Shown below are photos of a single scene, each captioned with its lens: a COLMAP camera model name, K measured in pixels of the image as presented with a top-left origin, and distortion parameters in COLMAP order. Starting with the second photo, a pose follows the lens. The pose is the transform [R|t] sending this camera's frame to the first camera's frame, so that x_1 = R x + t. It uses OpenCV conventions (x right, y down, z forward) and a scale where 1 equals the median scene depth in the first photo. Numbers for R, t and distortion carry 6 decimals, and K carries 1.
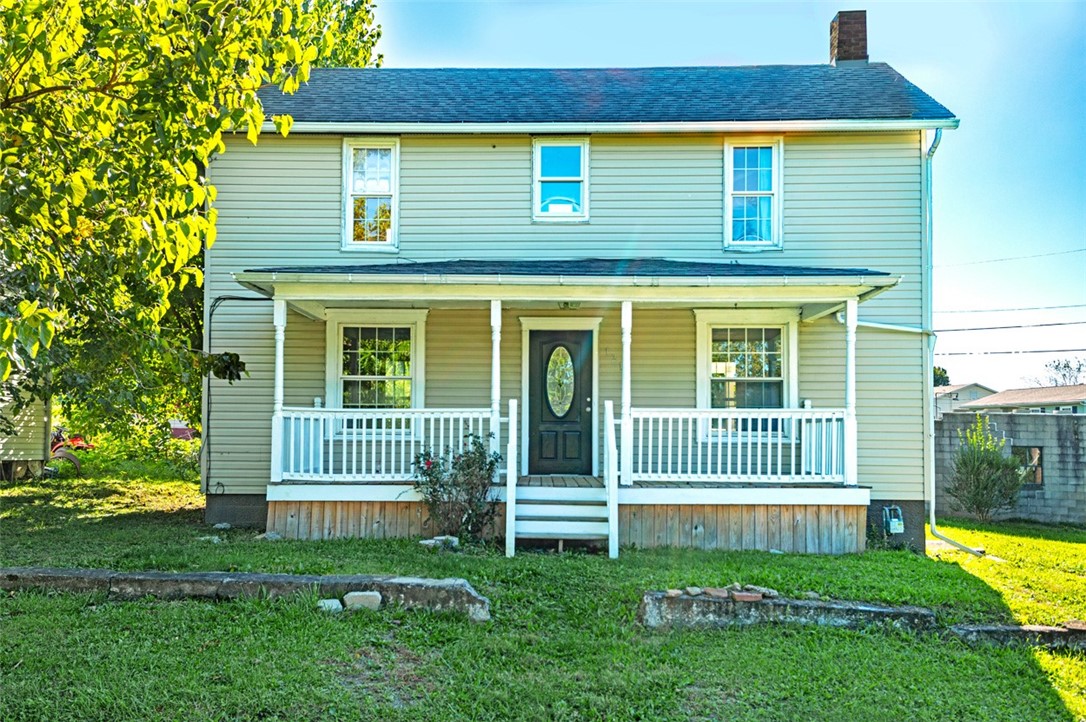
lens RADIAL K [[960.8, 0, 542.8], [0, 960.8, 393.1], [0, 0, 1]] dist [0.052048, 0.000513]
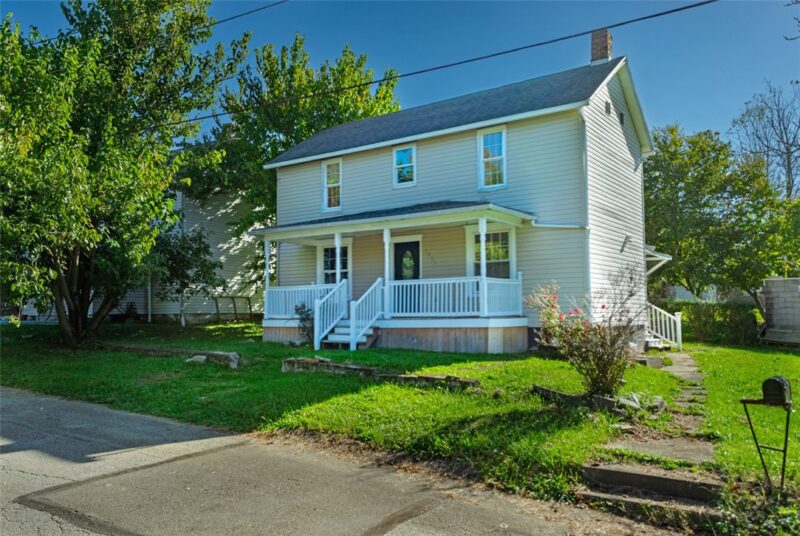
lens RADIAL K [[633.0, 0, 400.0], [0, 633.0, 268.0], [0, 0, 1]] dist [0.001625, 0.000188]
pose [[0.838743, -0.053499, -0.541893, 0.782288], [0.047109, 0.998560, -0.025669, 0.022310], [0.542486, -0.003999, 0.840055, -0.106627]]
